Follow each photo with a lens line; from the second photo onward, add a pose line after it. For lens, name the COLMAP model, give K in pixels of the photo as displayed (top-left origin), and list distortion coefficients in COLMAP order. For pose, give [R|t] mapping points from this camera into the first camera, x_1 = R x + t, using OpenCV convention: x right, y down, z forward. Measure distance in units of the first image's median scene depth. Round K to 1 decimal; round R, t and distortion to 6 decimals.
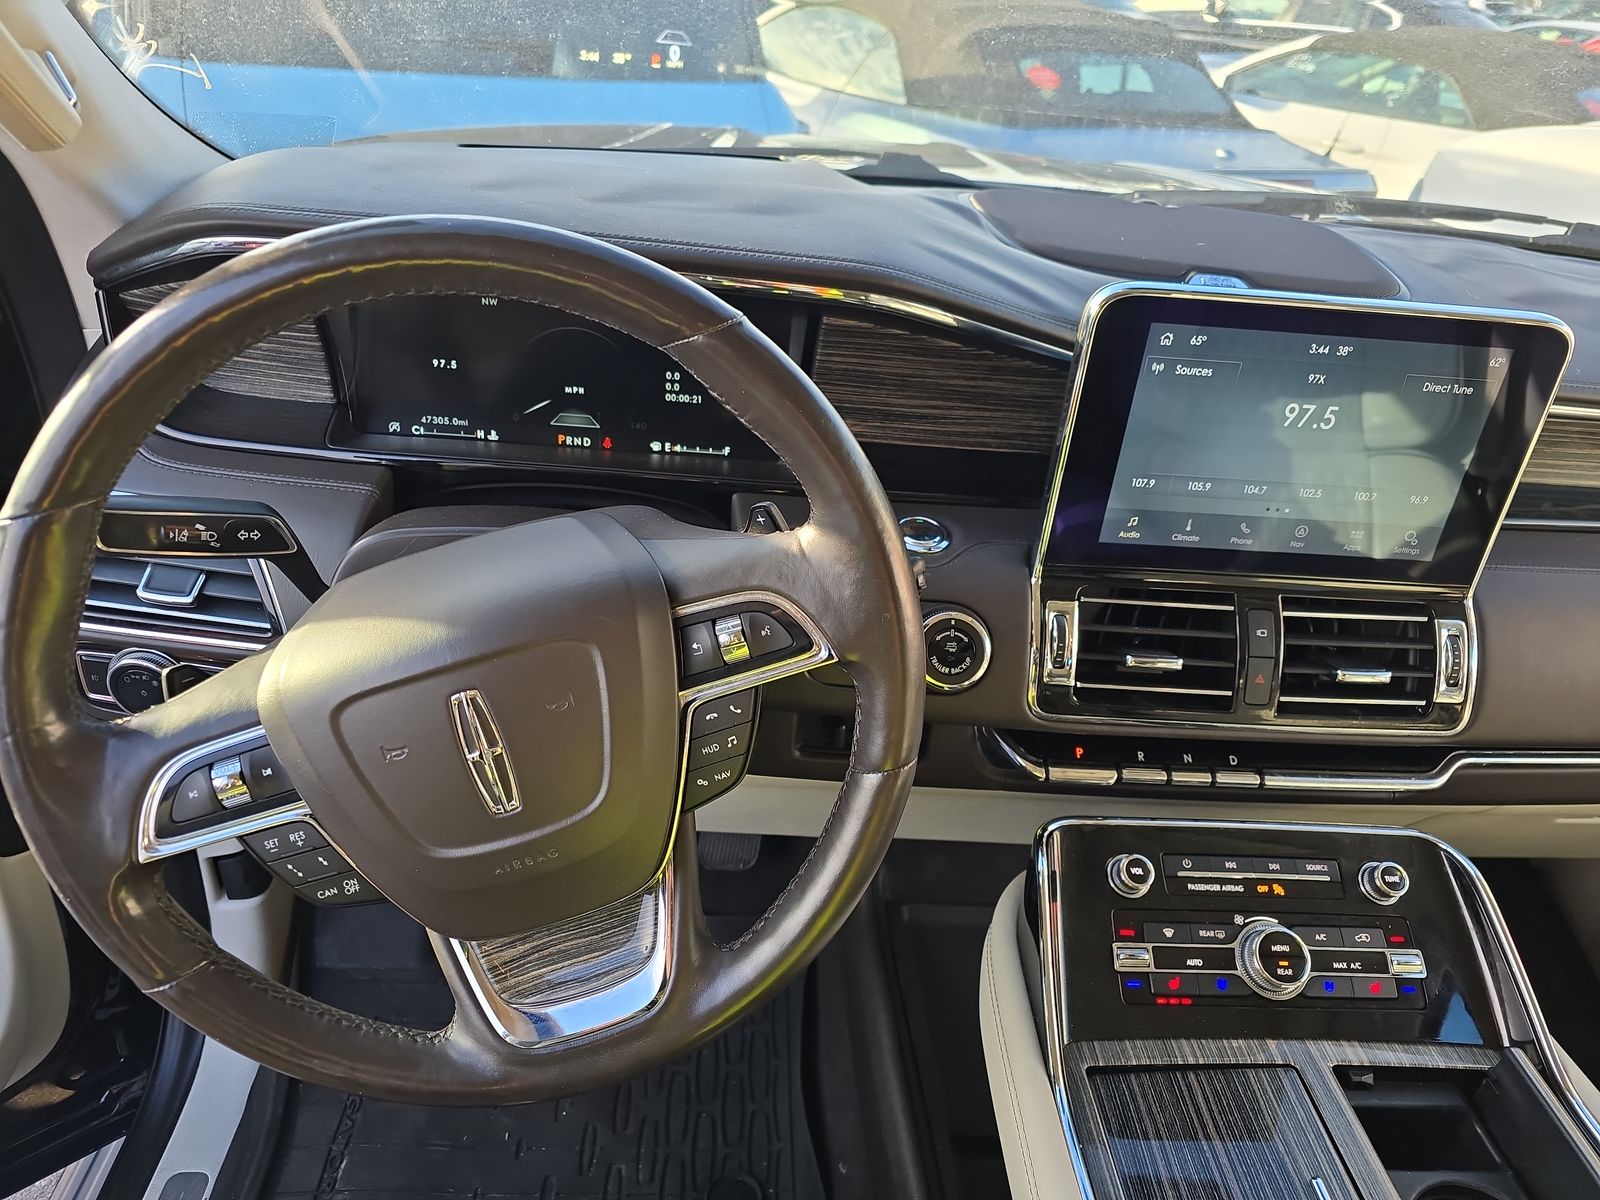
lens RADIAL K [[1072.7, 0, 733.6], [0, 1072.7, 602.1], [0, 0, 1]] dist [0.048756, -0.050198]
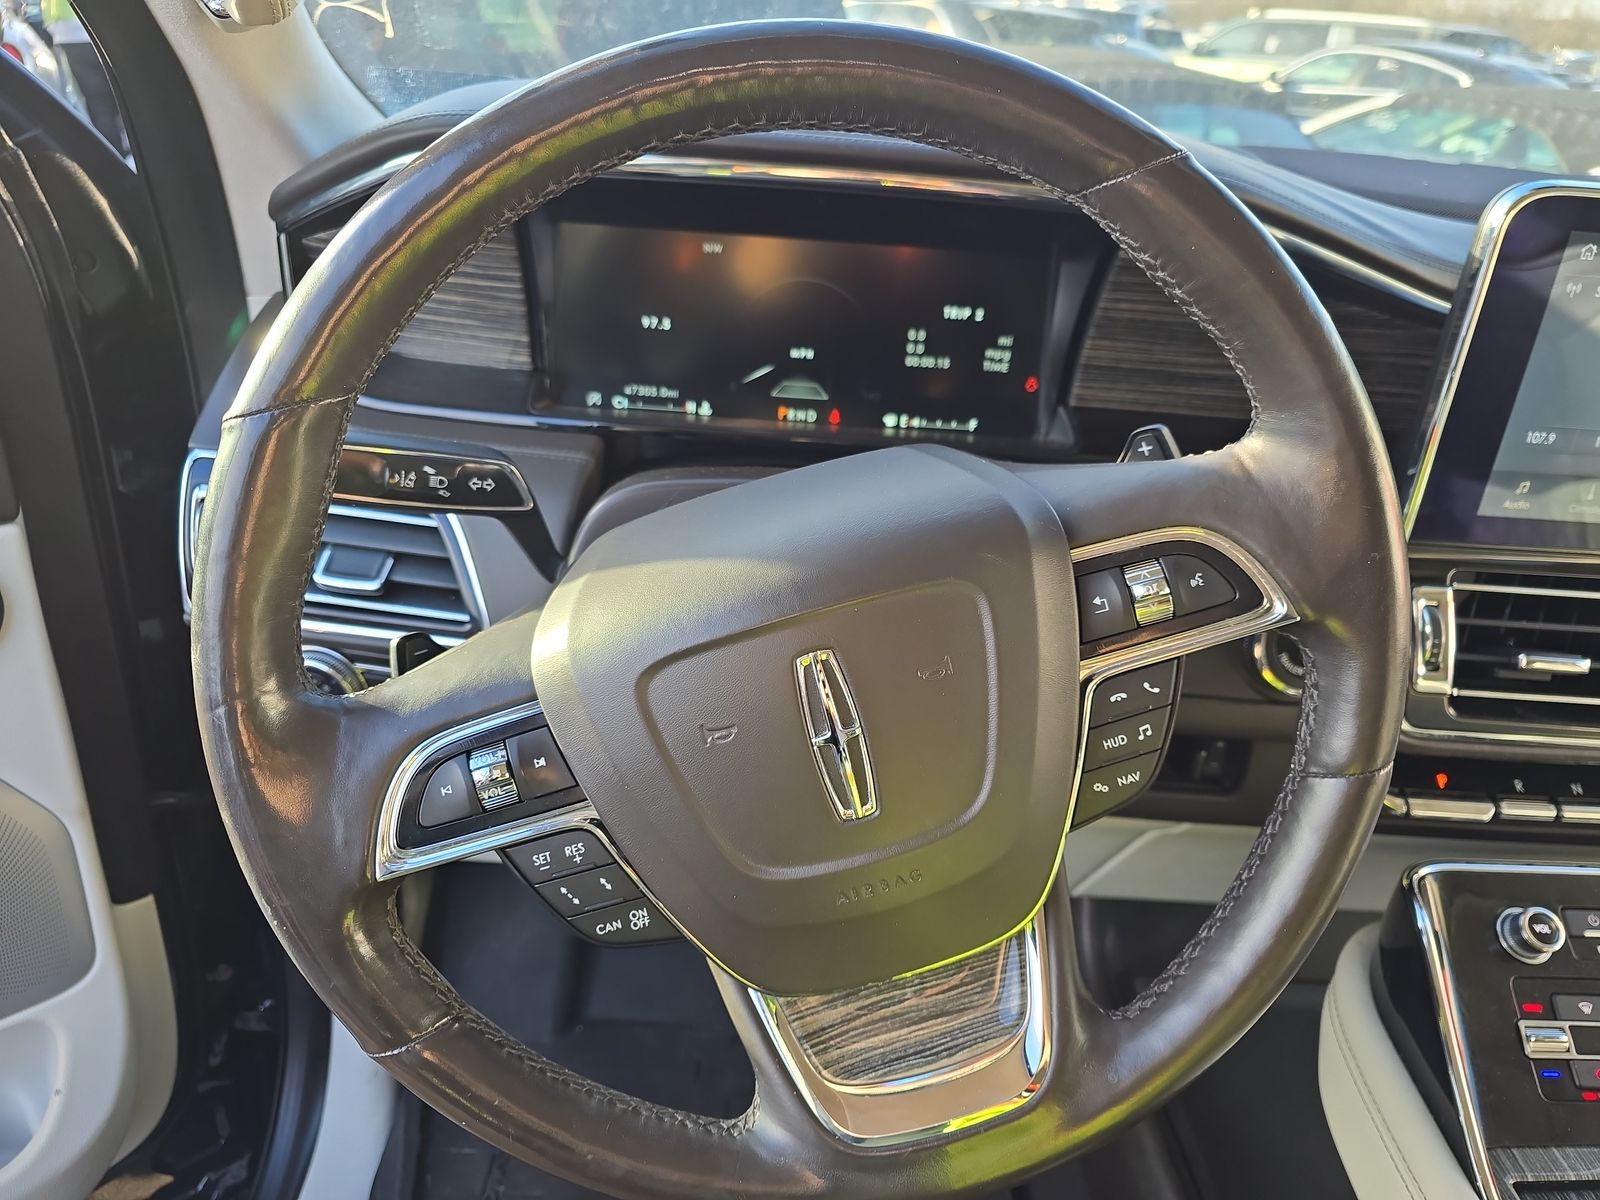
lens RADIAL K [[1072.7, 0, 733.6], [0, 1072.7, 602.1], [0, 0, 1]] dist [0.048756, -0.050198]
pose [[0.998735, -0.000832, -0.050270, -0.209386], [-0.002449, 0.997872, -0.065157, 0.076021], [0.050218, 0.065198, 0.996608, 0.199056]]
